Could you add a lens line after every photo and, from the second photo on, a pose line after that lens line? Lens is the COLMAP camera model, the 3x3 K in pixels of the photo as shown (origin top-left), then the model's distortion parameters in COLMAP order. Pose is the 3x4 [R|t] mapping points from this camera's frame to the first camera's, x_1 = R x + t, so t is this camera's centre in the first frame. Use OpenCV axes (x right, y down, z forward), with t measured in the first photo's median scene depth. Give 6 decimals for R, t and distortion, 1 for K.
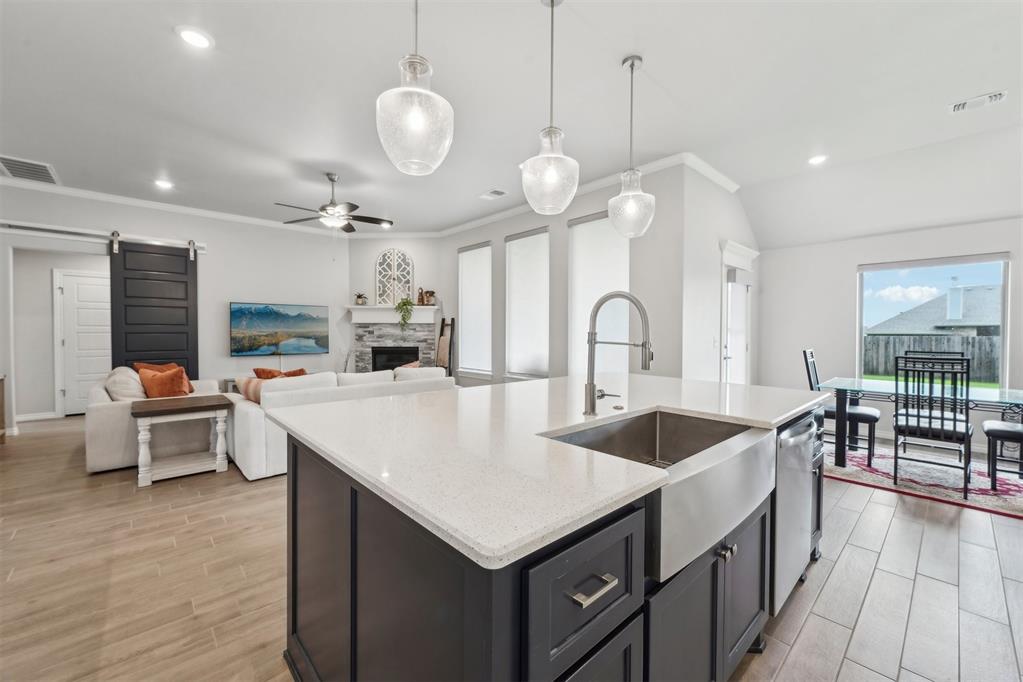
lens RADIAL K [[406.6, 0, 511.5], [0, 406.6, 341.0], [0, 0, 1]] dist [-0.000176, 0.000538]
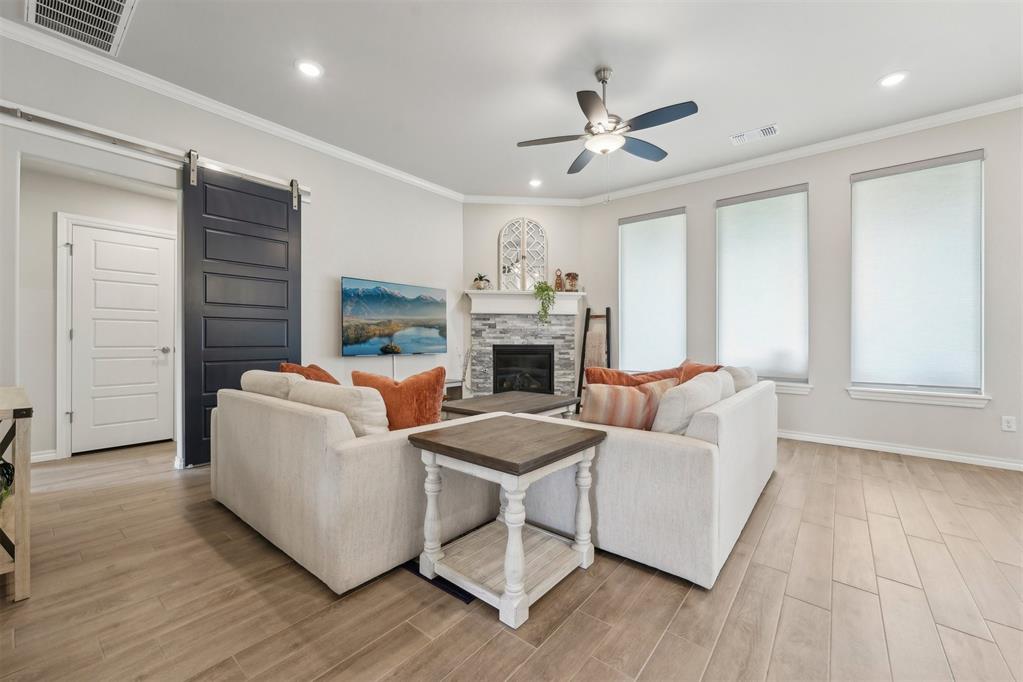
lens RADIAL K [[406.6, 0, 511.5], [0, 406.6, 341.0], [0, 0, 1]] dist [-0.000176, 0.000538]
pose [[0.989634, -0.001013, 0.143607, -0.506812], [0.003671, 0.999827, -0.018242, 0.025368], [-0.143563, 0.018581, 0.989467, 0.286218]]
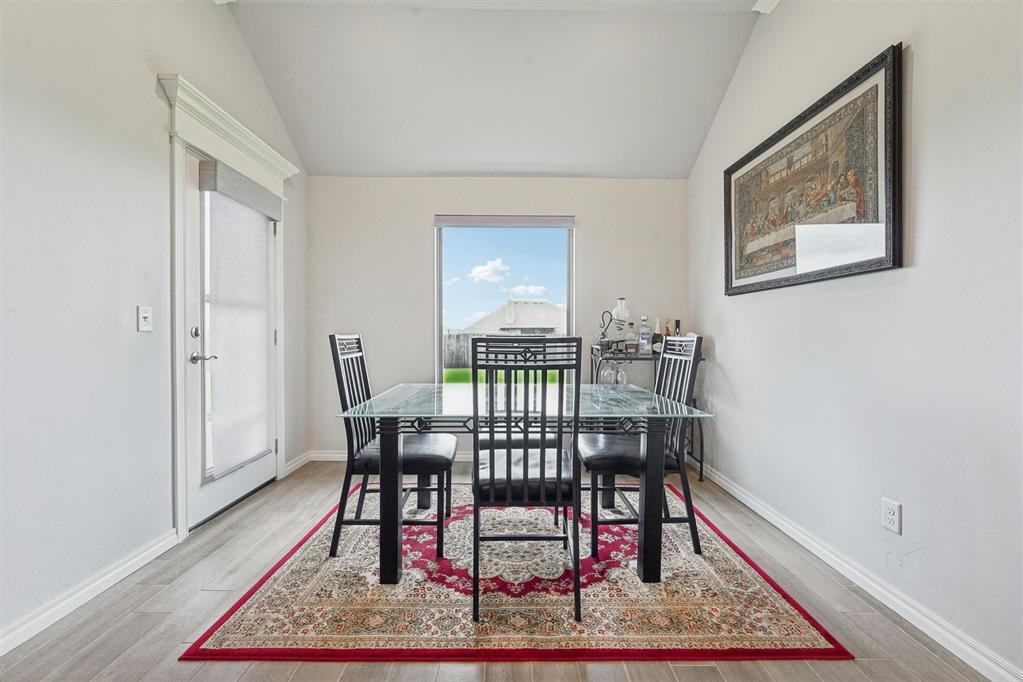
lens RADIAL K [[396.6, 0, 510.7], [0, 396.6, 330.2], [0, 0, 1]] dist [-0.000096, 0.000062]
pose [[0.673631, 0.005017, 0.739050, 0.347812], [0.016628, 0.999621, -0.021943, 0.020700], [-0.738880, 0.027070, 0.673293, 0.360382]]
